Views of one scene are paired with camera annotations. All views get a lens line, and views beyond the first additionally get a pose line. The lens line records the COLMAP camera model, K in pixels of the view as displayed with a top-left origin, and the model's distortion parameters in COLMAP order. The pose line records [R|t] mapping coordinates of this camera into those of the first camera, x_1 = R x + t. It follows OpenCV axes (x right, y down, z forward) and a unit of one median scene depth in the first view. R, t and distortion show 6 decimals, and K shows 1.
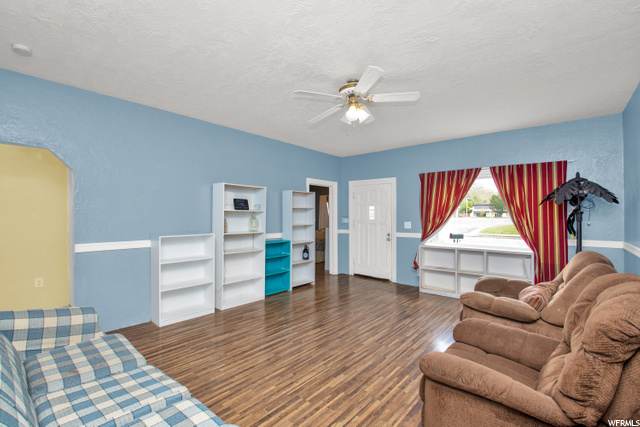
lens RADIAL K [[288.4, 0, 315.2], [0, 288.4, 217.1], [0, 0, 1]] dist [0.008796, -0.000900]
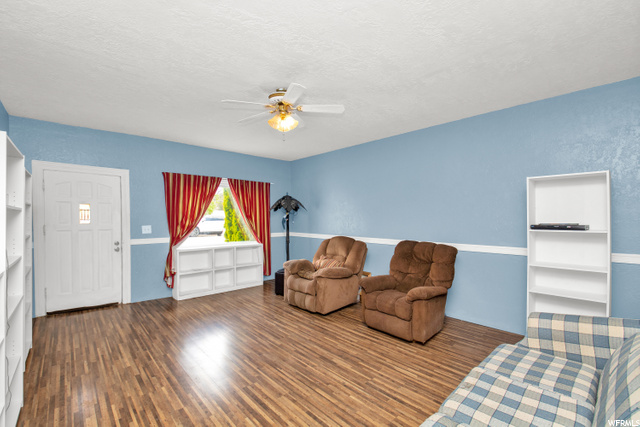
lens RADIAL K [[288.4, 0, 315.6], [0, 288.4, 210.6], [0, 0, 1]] dist [0.008796, -0.000900]
pose [[0.127088, 0.021351, 0.991662, -0.715610], [-0.000732, 0.999770, -0.021432, -0.015625], [-0.991891, 0.001998, 0.127075, 0.619649]]
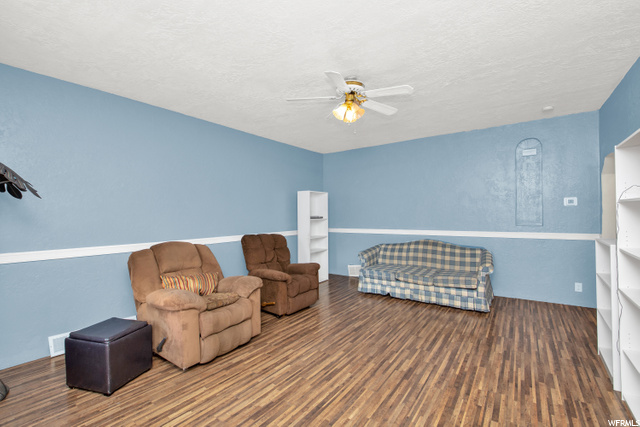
lens RADIAL K [[288.4, 0, 317.8], [0, 288.4, 213.8], [0, 0, 1]] dist [0.008796, -0.000900]
pose [[-0.994329, 0.004952, -0.106235, 0.288421], [0.005024, 0.999987, -0.000410, -0.006988], [0.106231, -0.000942, -0.994341, 1.607475]]
